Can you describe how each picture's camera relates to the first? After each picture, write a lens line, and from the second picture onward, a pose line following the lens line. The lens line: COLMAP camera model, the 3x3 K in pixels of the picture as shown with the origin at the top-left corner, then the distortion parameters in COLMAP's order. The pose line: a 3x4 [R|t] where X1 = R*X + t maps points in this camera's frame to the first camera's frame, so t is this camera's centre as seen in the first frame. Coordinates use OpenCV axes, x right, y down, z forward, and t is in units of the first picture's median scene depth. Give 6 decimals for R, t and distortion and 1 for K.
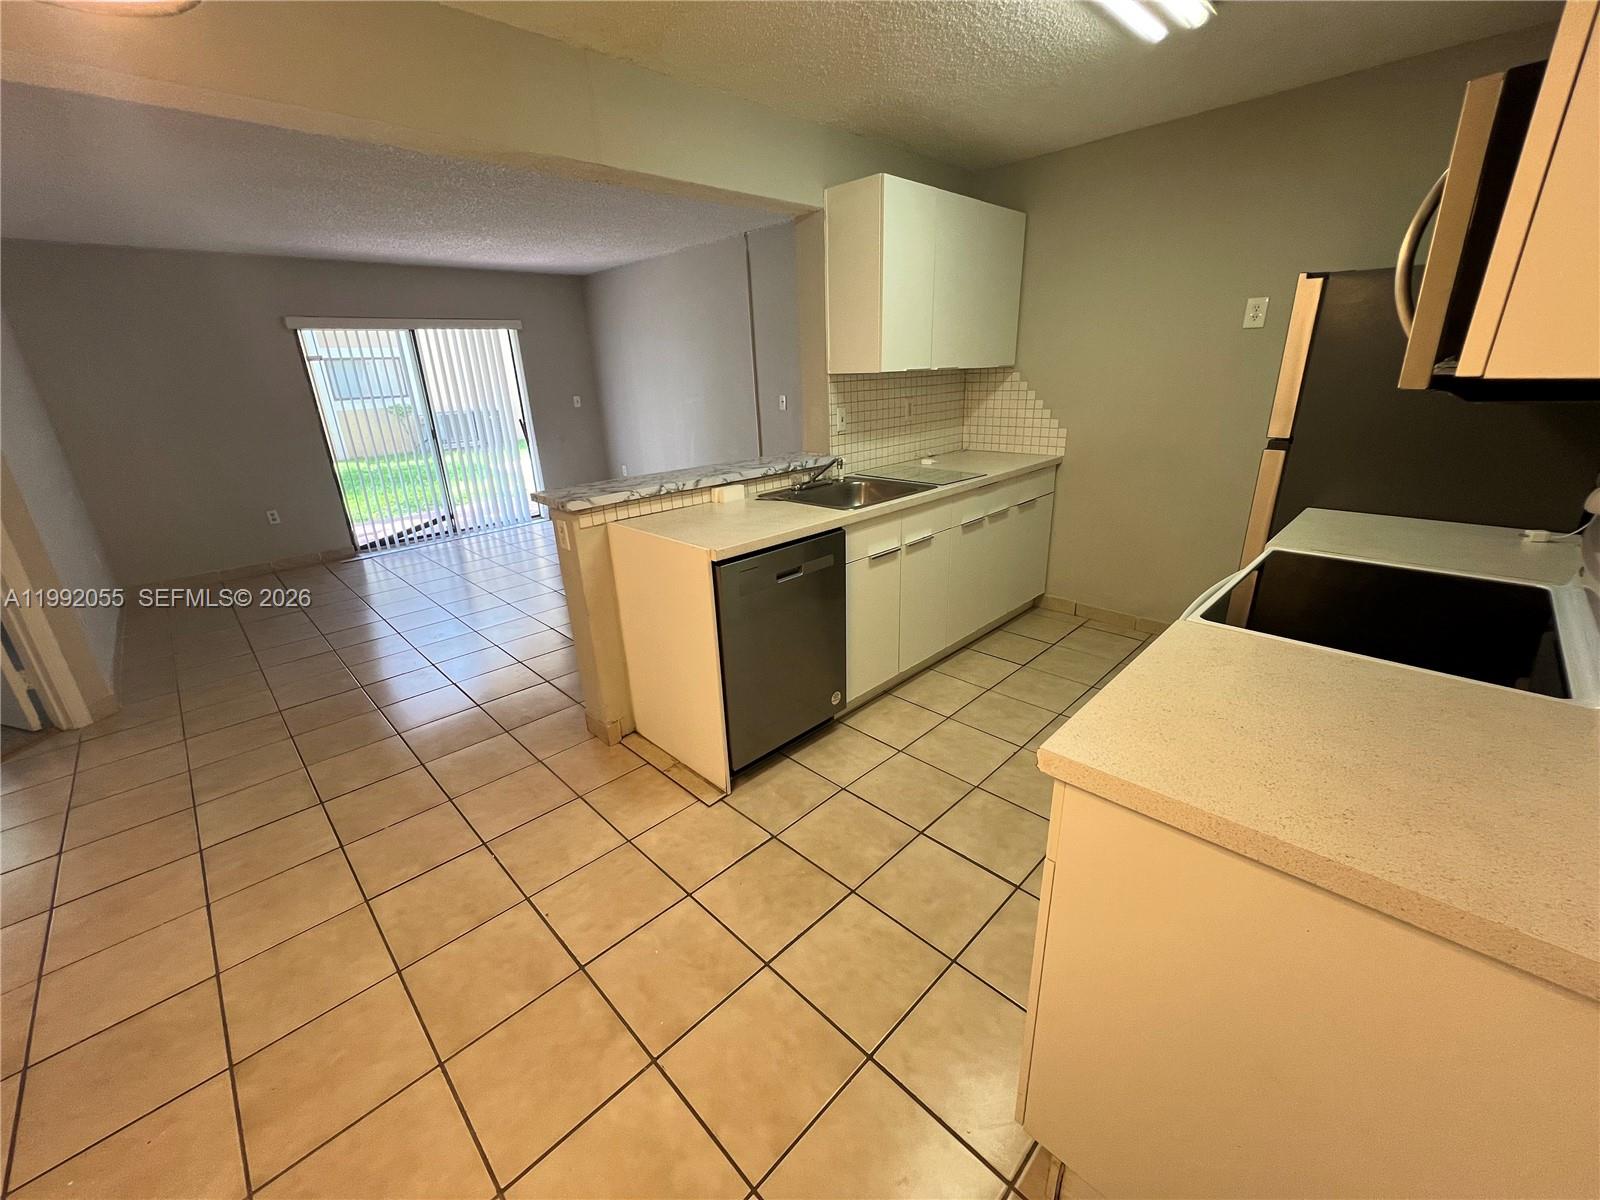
lens RADIAL K [[640.4, 0, 794.8], [0, 640.4, 595.3], [0, 0, 1]] dist [-0.002106, 0.000152]
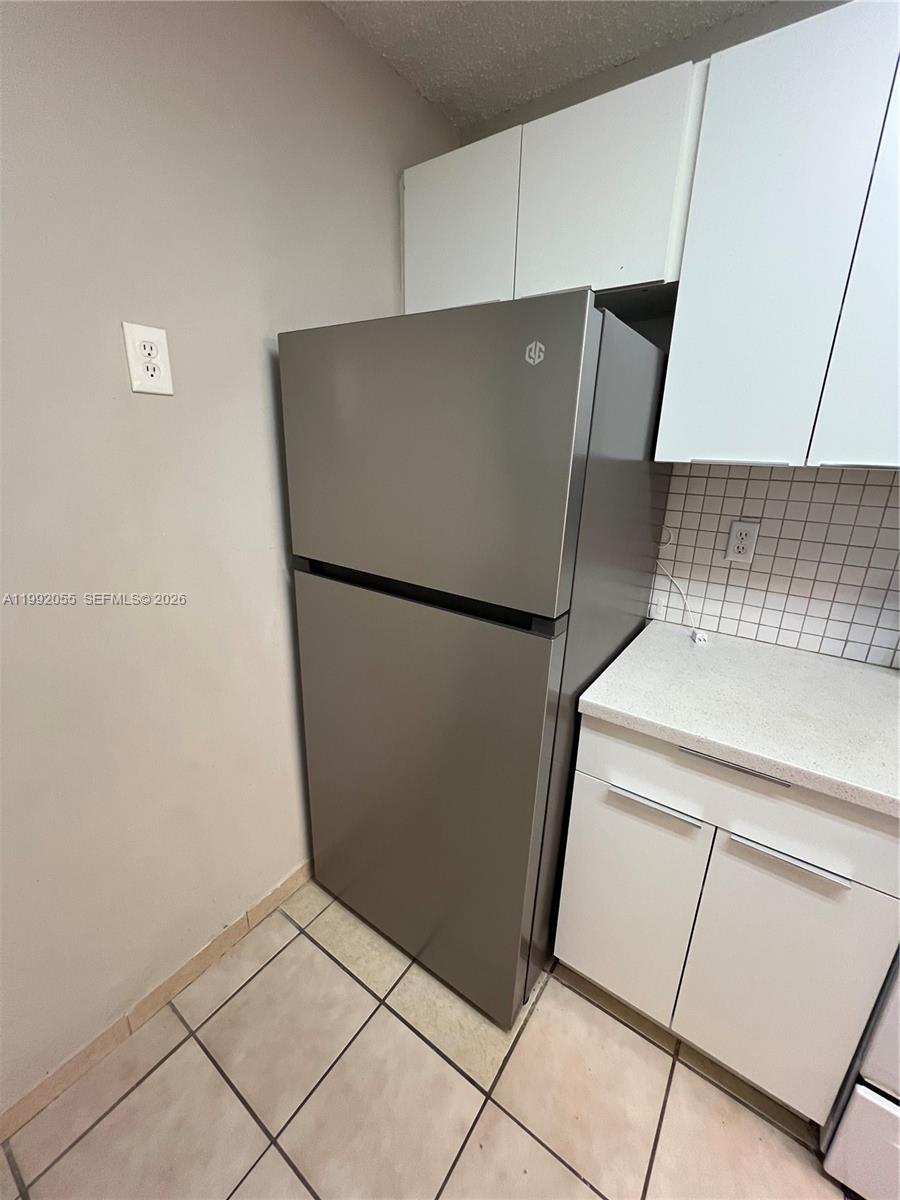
lens RADIAL K [[482.3, 0, 449.6], [0, 482.3, 598.3], [0, 0, 1]] dist [-0.001191, -0.000467]
pose [[-0.179140, -0.264533, 0.947592, 0.321864], [0.317282, 0.896176, 0.310161, -0.338439], [-0.931258, 0.356216, -0.076610, 0.916317]]
